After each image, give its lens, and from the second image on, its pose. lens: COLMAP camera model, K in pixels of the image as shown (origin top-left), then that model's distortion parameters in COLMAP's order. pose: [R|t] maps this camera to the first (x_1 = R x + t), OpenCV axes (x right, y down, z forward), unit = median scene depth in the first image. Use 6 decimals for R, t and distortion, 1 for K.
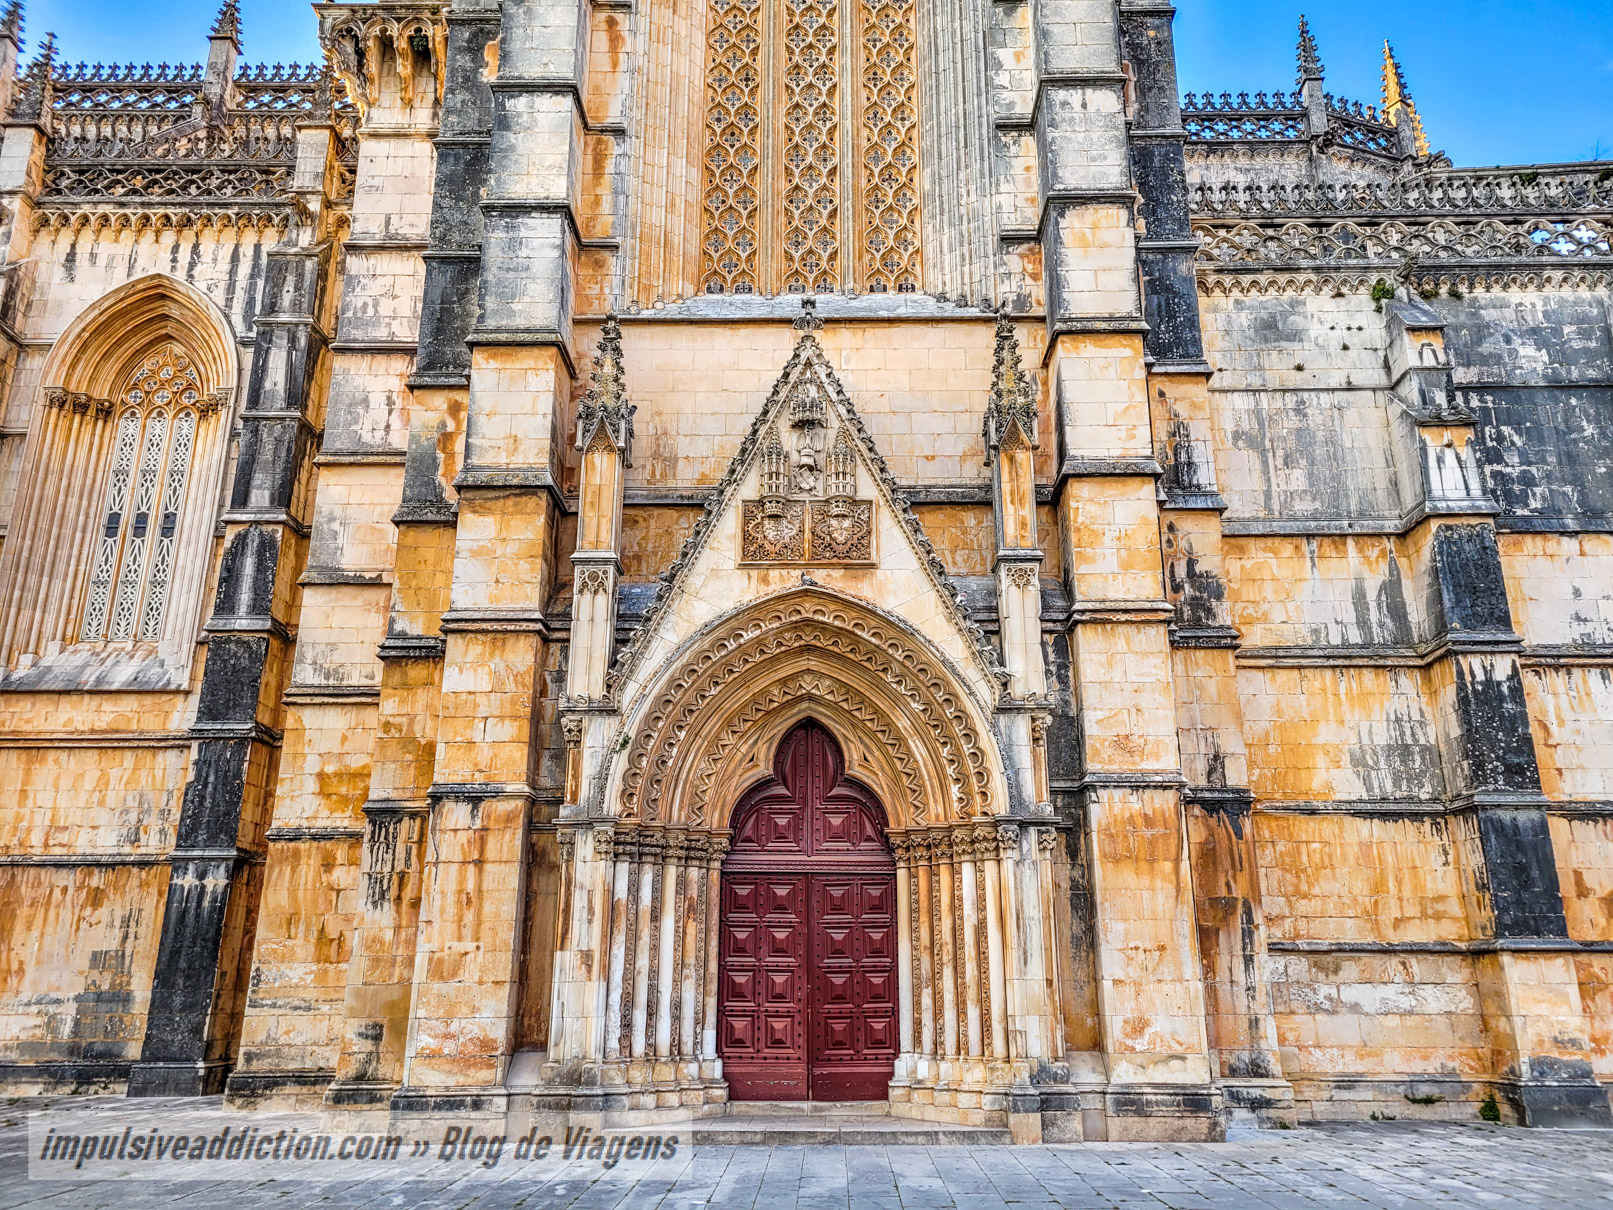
lens RADIAL K [[1209.6, 0, 807.7], [0, 1209.6, 602.0], [0, 0, 1]] dist [0.064568, -0.042463]
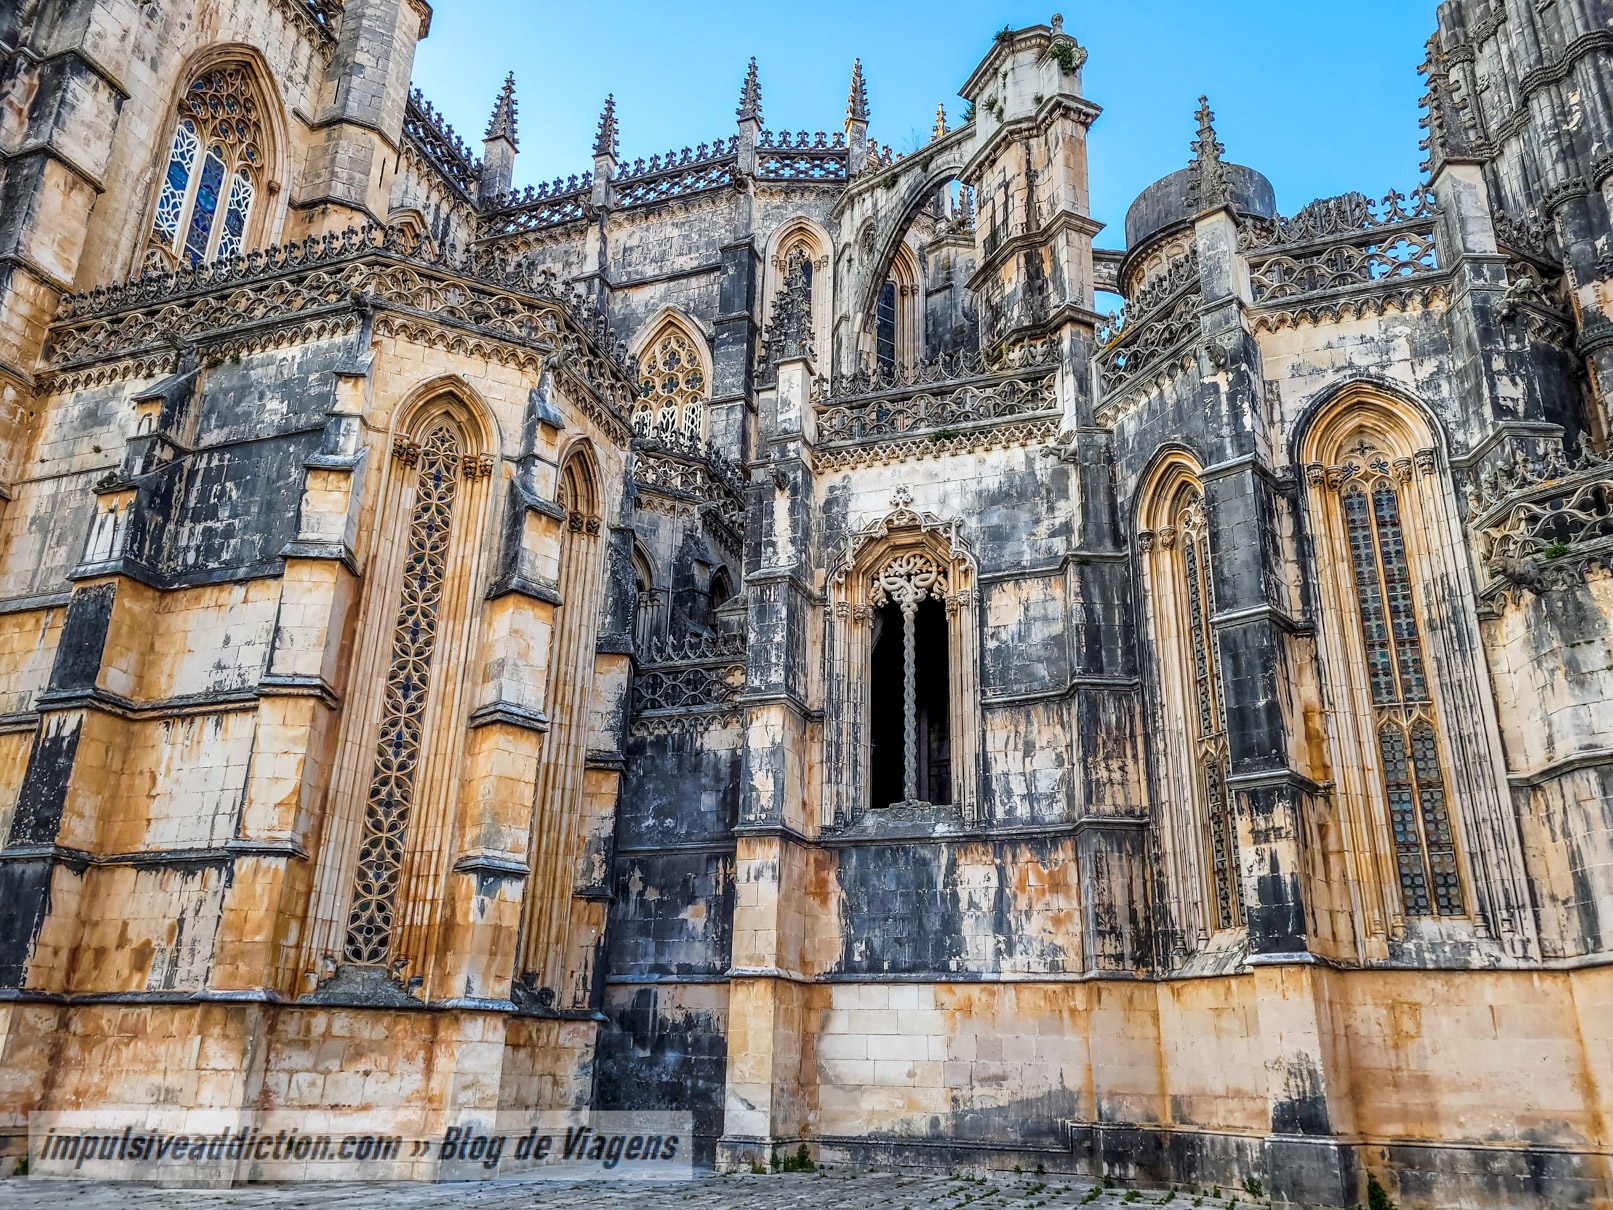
lens RADIAL K [[1209.6, 0, 807.1], [0, 1209.6, 608.6], [0, 0, 1]] dist [0.064568, -0.042463]
pose [[0.938578, -0.098037, -0.330847, 1.357482], [0.076655, 0.994072, -0.077103, 0.077176], [0.336445, 0.047006, 0.940529, 0.214366]]
